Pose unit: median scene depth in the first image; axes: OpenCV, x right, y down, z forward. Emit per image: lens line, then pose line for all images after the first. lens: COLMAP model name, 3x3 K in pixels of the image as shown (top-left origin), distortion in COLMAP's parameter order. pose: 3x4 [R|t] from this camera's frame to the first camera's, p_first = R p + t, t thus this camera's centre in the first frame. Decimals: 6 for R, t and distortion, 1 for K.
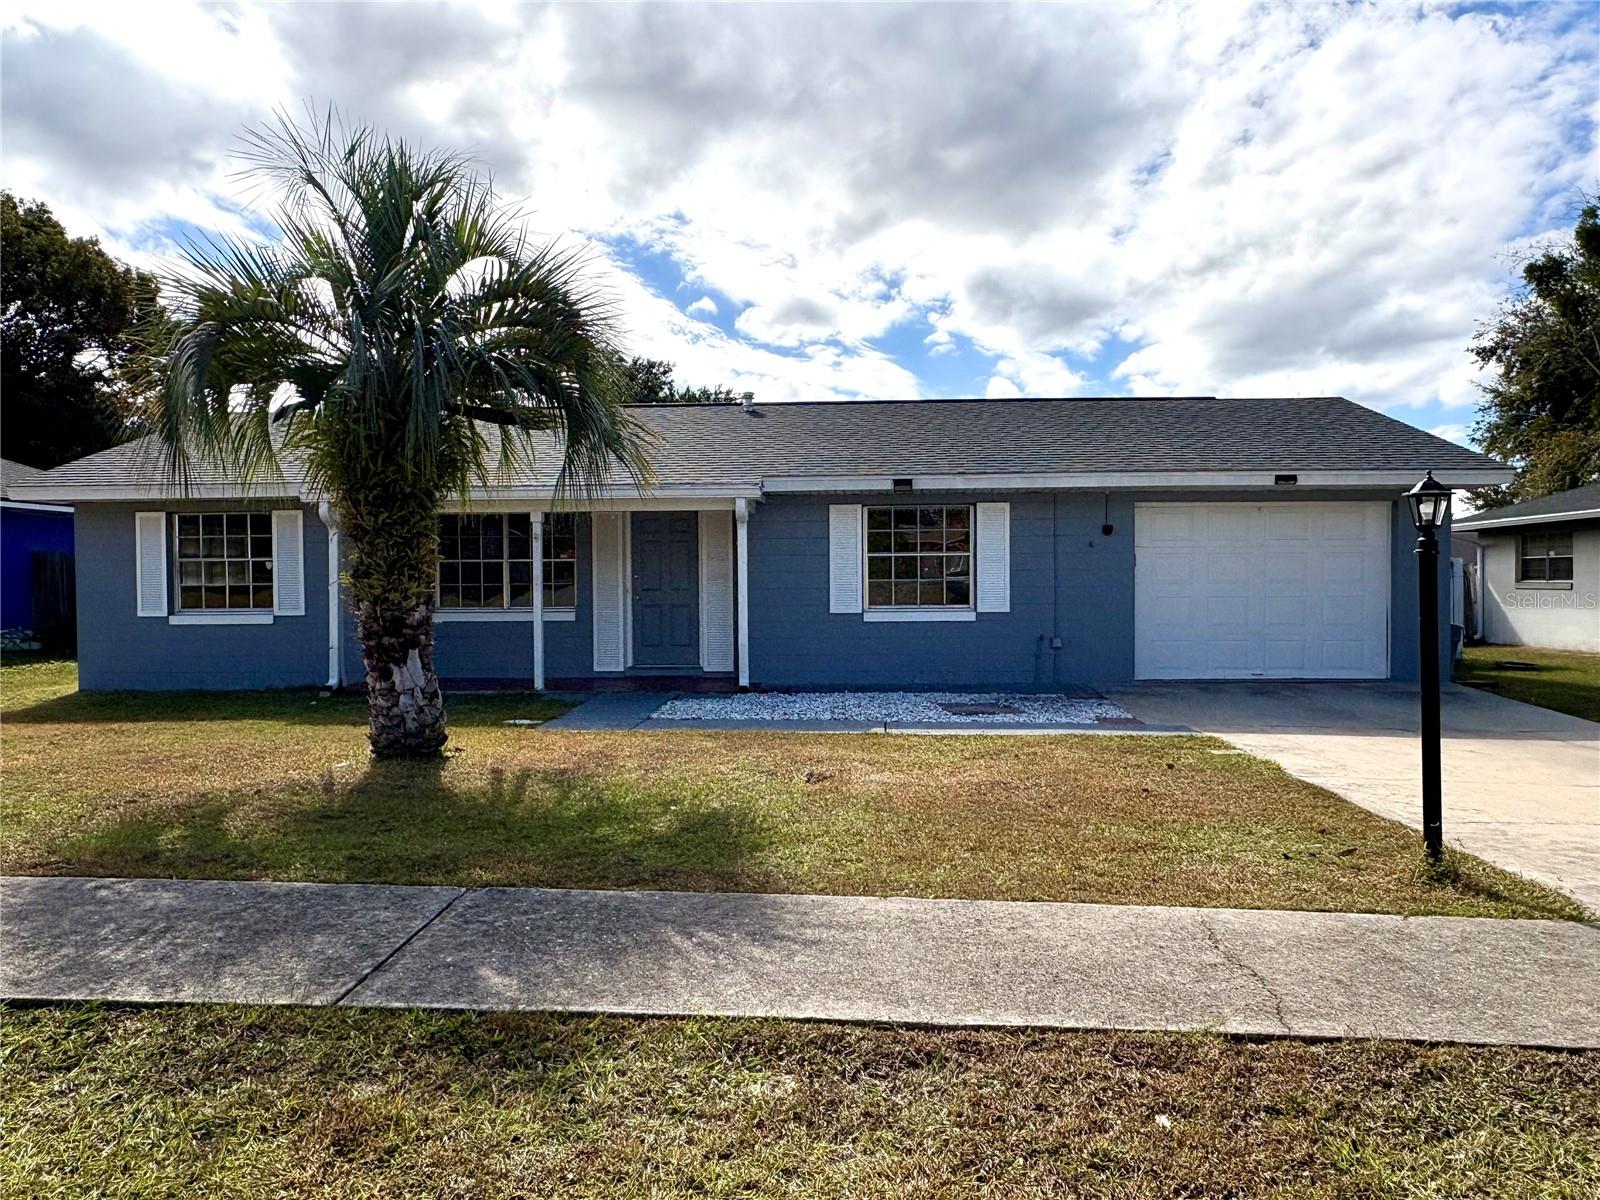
lens RADIAL K [[1126.7, 0, 781.3], [0, 1126.7, 657.2], [0, 0, 1]] dist [0.001891, -0.001499]
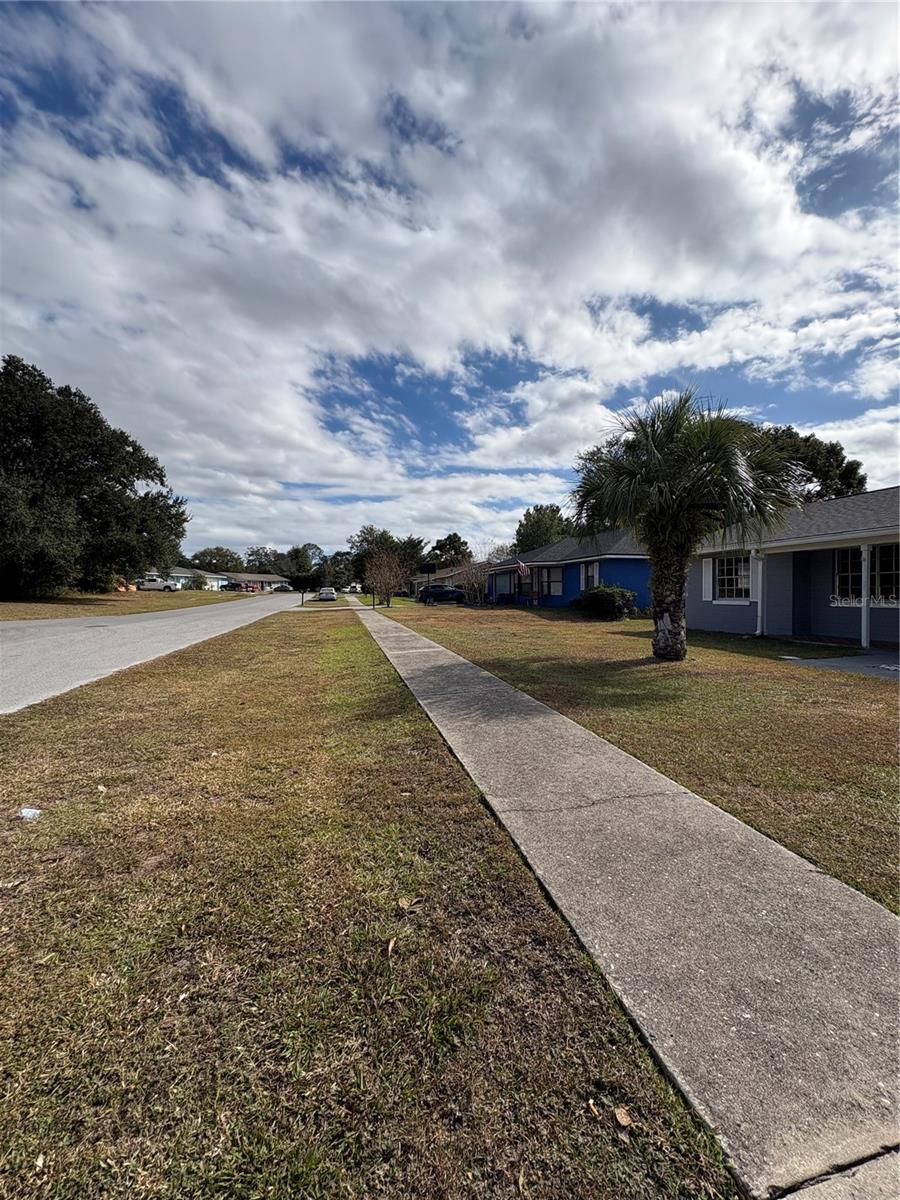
lens RADIAL K [[476.4, 0, 448.8], [0, 476.4, 598.0], [0, 0, 1]] dist [-0.002427, -0.000063]
pose [[0.280191, 0.014689, -0.959832, 0.297530], [-0.062197, 0.998060, -0.002882, -0.004136], [0.957927, 0.060506, 0.280561, 0.169261]]
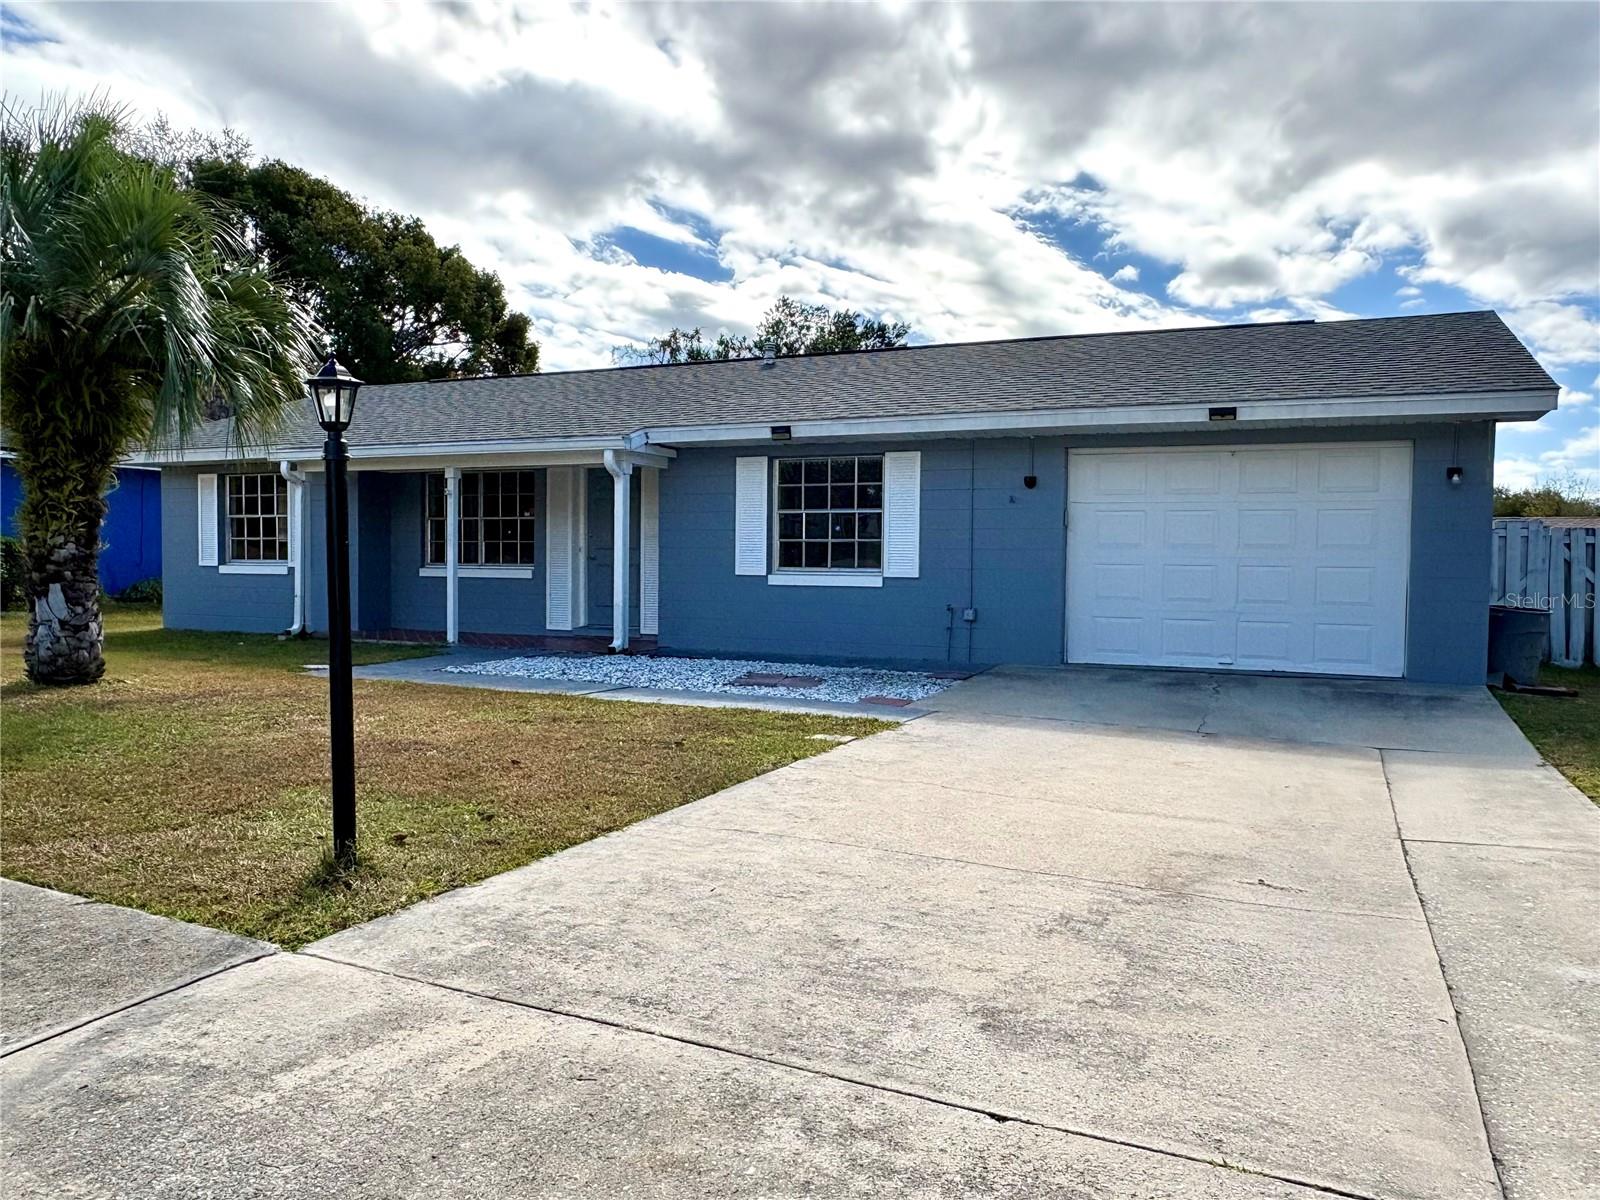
lens RADIAL K [[1148.8, 0, 800.0], [0, 1148.8, 606.8], [0, 0, 1]] dist [-0.002764, -0.000455]
pose [[0.932749, 0.030135, -0.359264, 0.434031], [-0.040881, 0.998914, -0.022349, 0.006380], [0.358200, 0.035533, 0.932968, 0.139400]]
